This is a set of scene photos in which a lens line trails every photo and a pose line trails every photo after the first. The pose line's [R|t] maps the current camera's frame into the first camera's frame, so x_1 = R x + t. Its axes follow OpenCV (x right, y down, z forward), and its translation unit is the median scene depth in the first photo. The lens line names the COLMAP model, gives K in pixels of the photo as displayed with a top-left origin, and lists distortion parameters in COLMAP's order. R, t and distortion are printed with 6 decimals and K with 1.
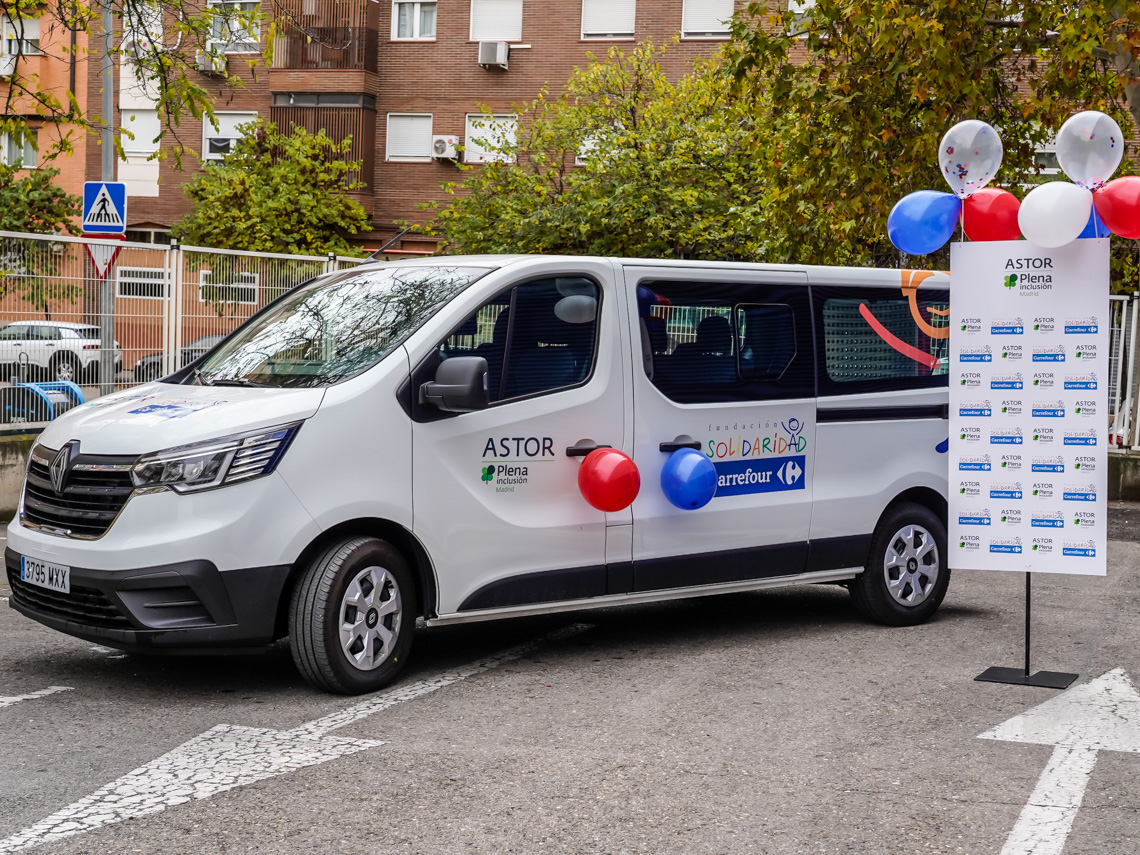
lens RADIAL K [[1516.1, 0, 697.6], [0, 1516.1, 431.5], [0, 0, 1]] dist [0.060675, -0.069896]
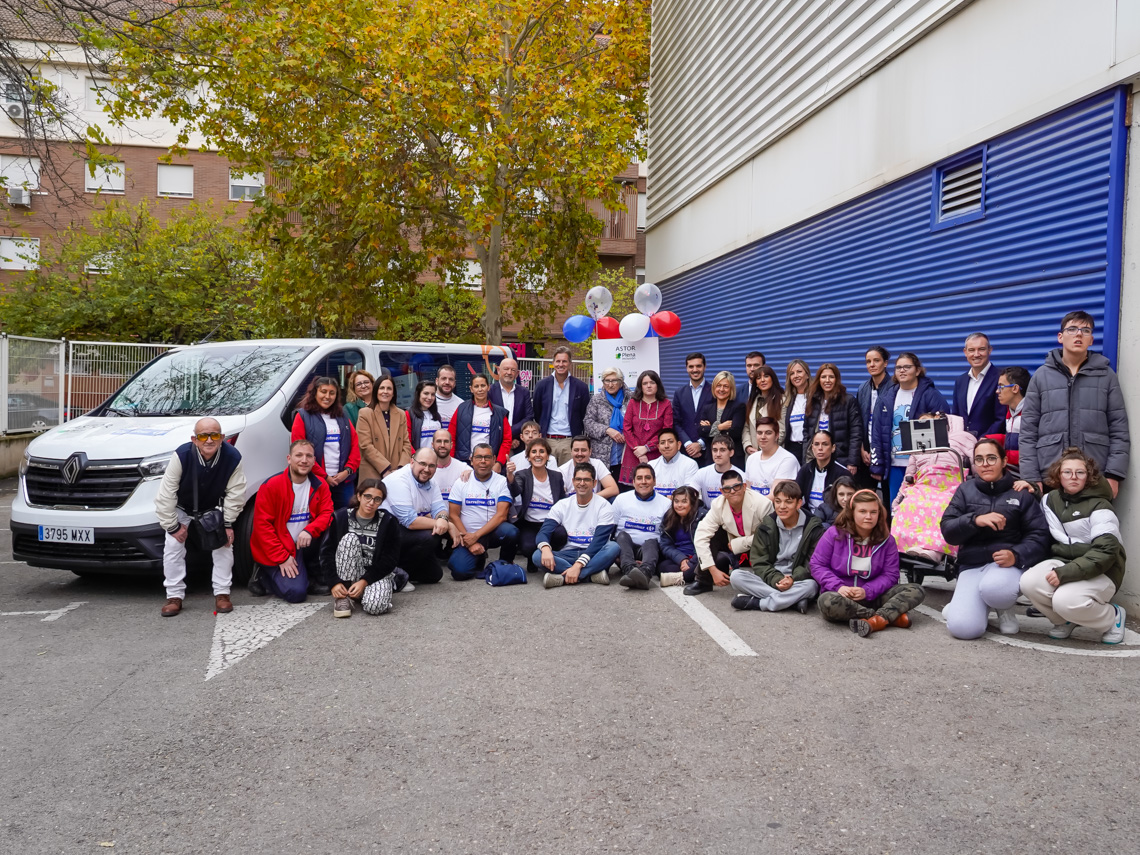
lens RADIAL K [[868.1, 0, 586.9], [0, 868.1, 426.0], [0, 0, 1]] dist [0.004288, 0.001239]
pose [[0.900178, -0.042453, 0.433449, -0.326547], [0.046312, 0.998926, 0.001658, 0.001299], [-0.433054, 0.018581, 0.901177, -0.083799]]
